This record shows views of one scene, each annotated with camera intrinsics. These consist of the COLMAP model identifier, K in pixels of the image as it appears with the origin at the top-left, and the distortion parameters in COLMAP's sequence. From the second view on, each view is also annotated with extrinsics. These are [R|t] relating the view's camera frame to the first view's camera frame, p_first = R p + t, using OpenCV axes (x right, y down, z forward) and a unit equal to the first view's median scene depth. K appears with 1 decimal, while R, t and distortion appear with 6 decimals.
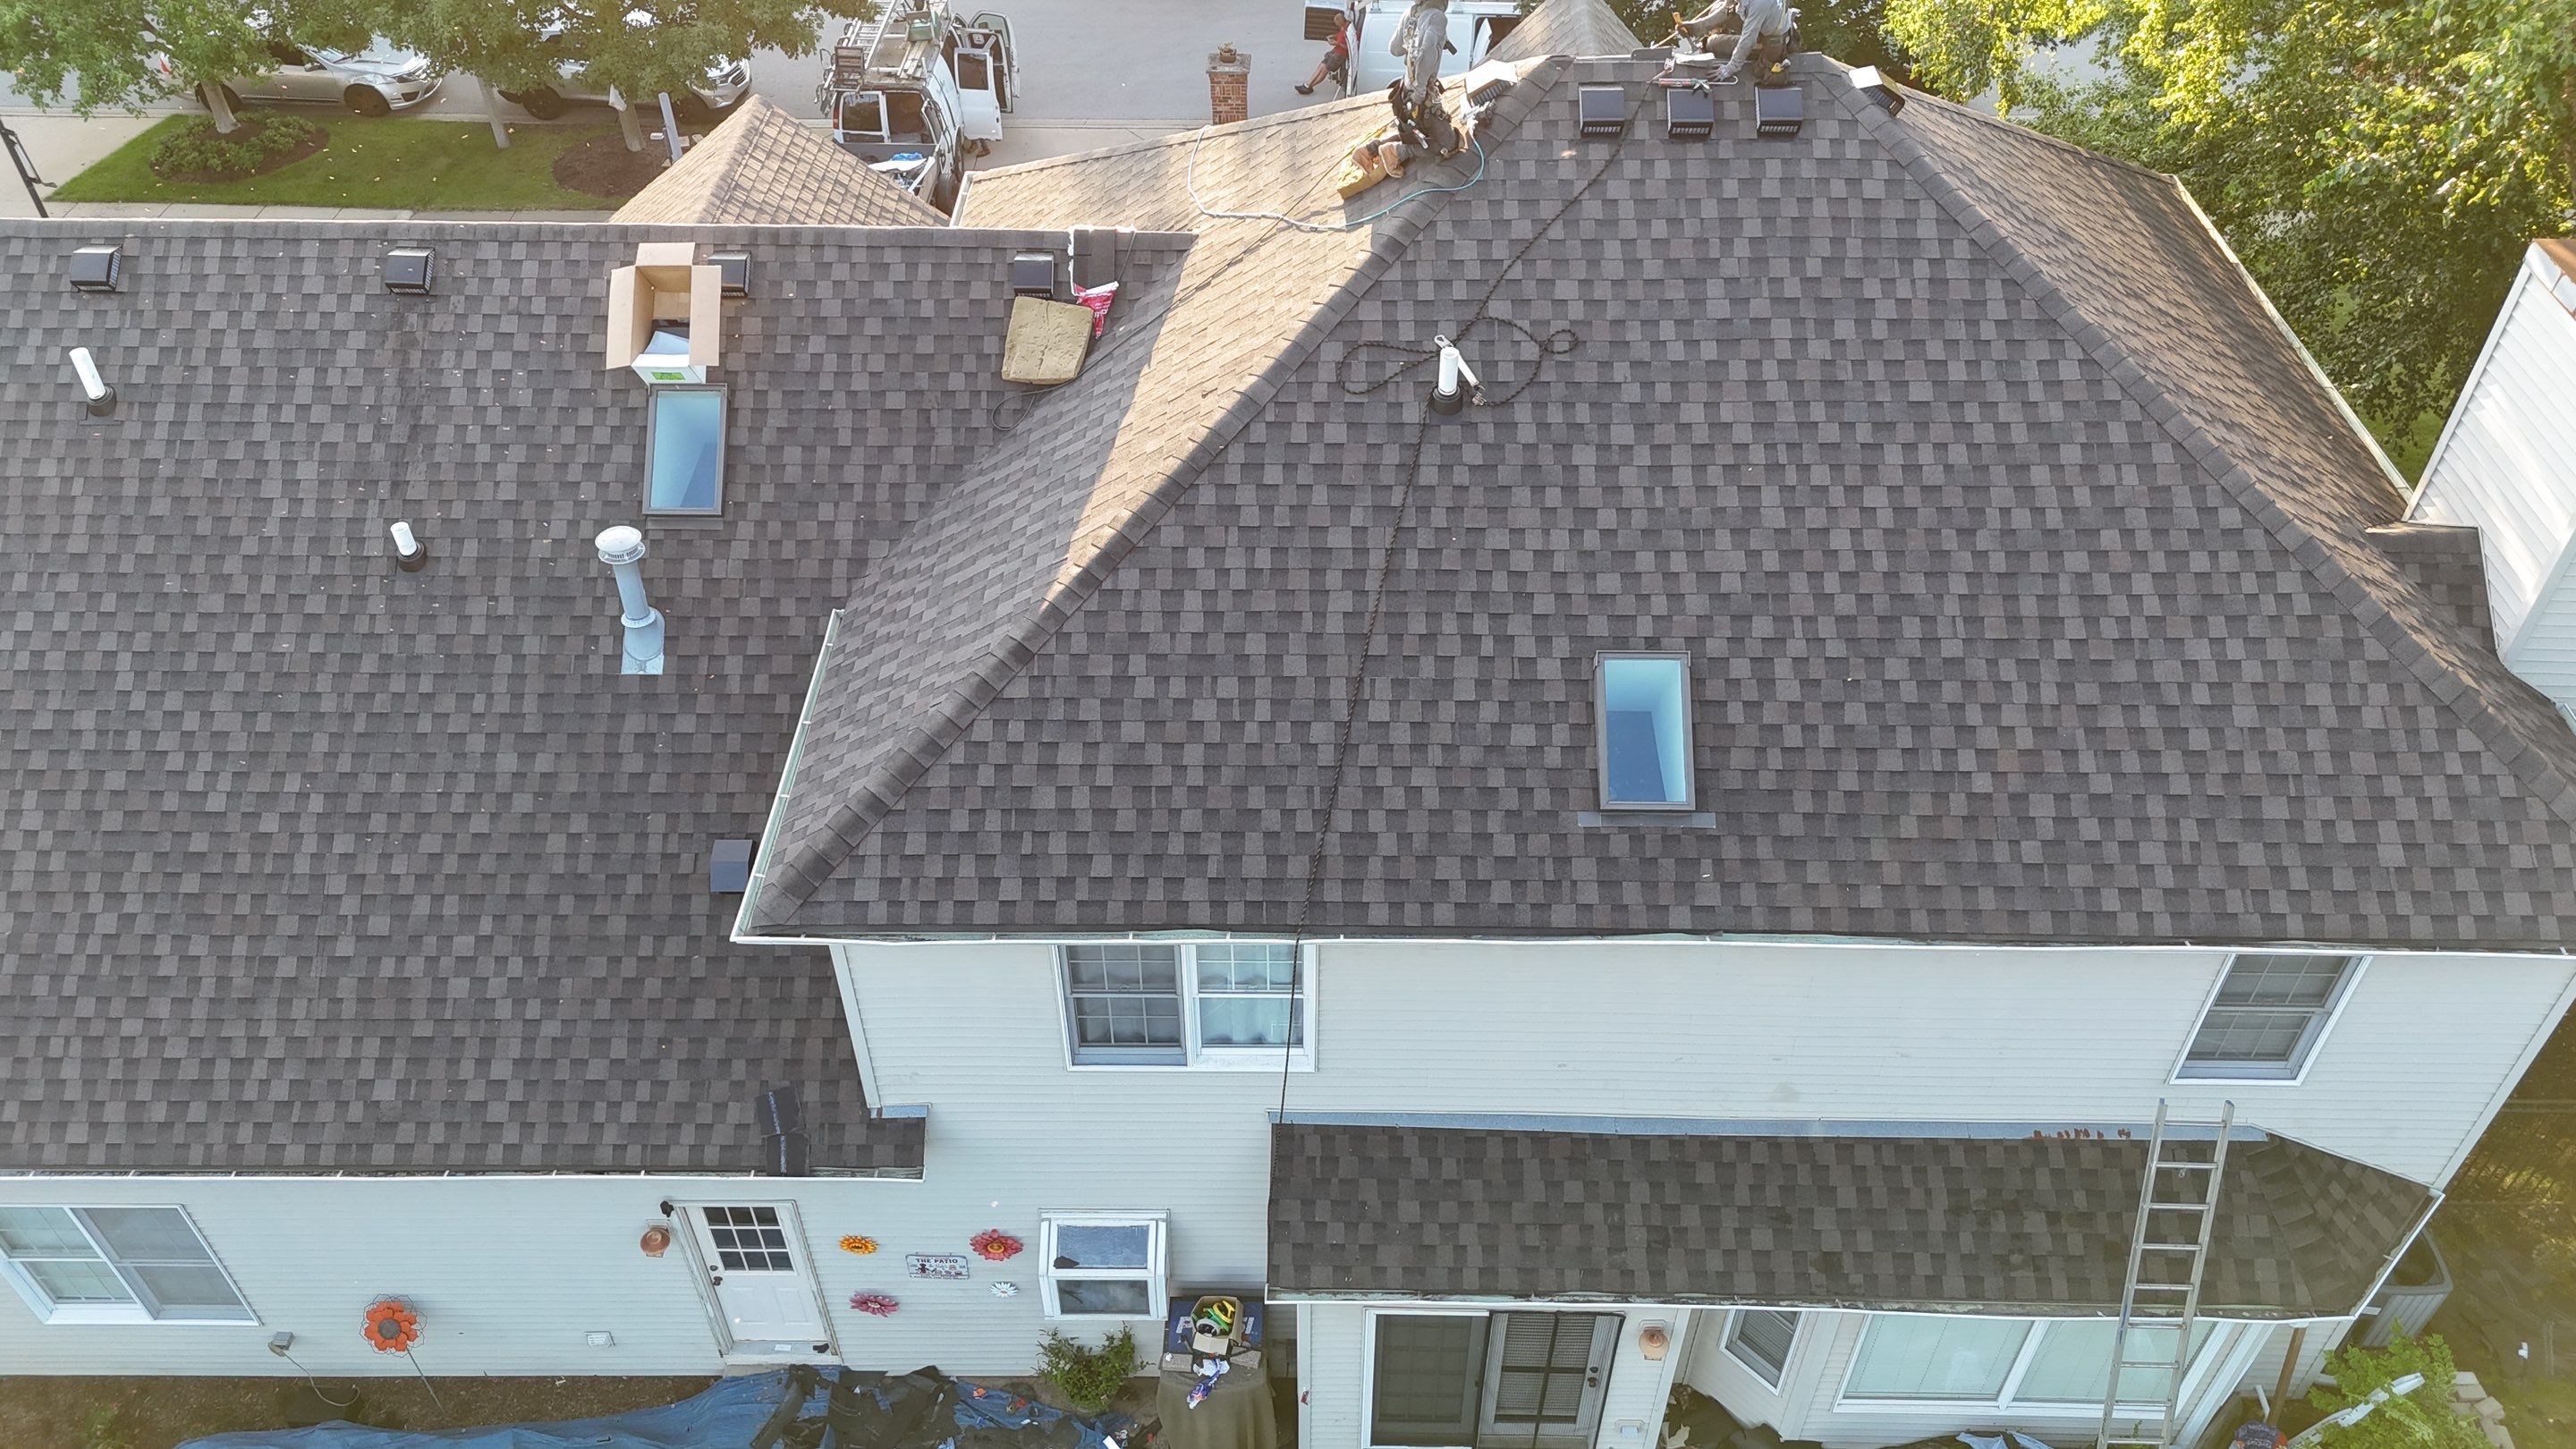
lens RADIAL K [[1914.6, 0, 1300.8], [0, 1914.6, 731.1], [0, 0, 1]] dist [0.085156, -0.080845]
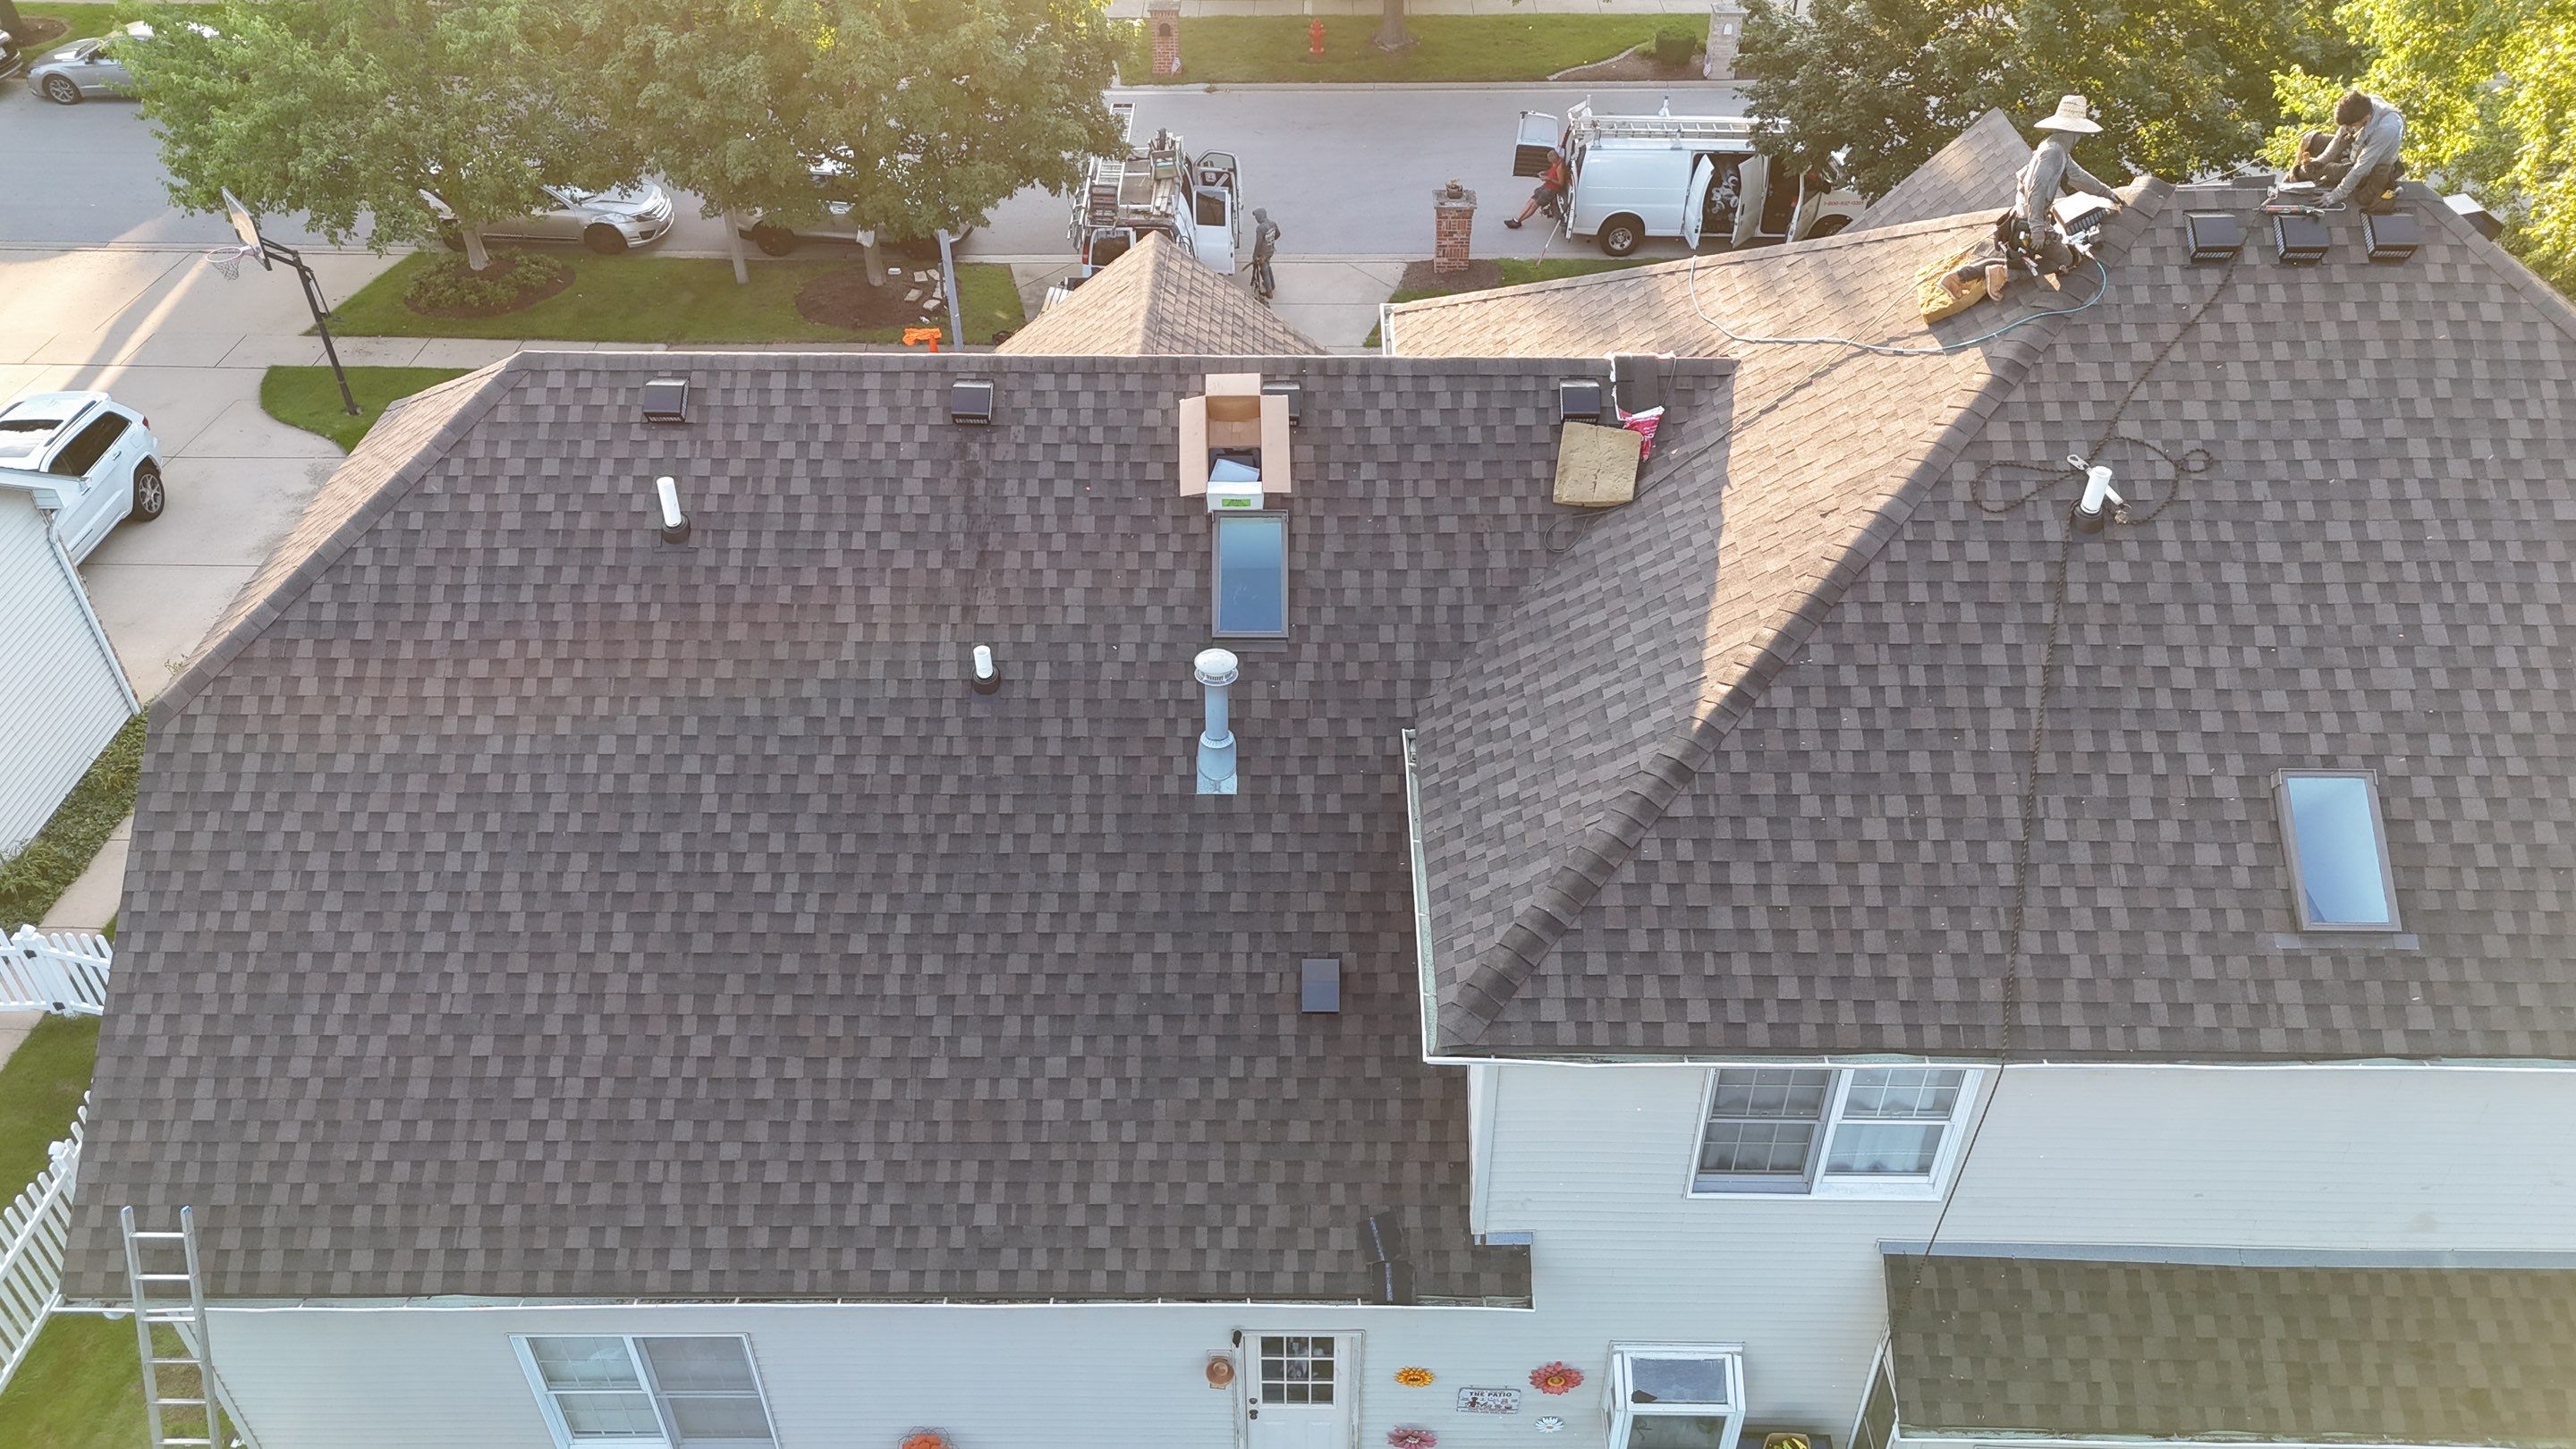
lens RADIAL K [[1914.6, 0, 1279.1], [0, 1914.6, 728.5], [0, 0, 1]] dist [0.085156, -0.080845]
pose [[0.999988, -0.001733, 0.004618, -0.326121], [0.002032, 0.997852, -0.065482, 0.001675], [-0.004494, 0.065490, 0.997843, 0.001005]]
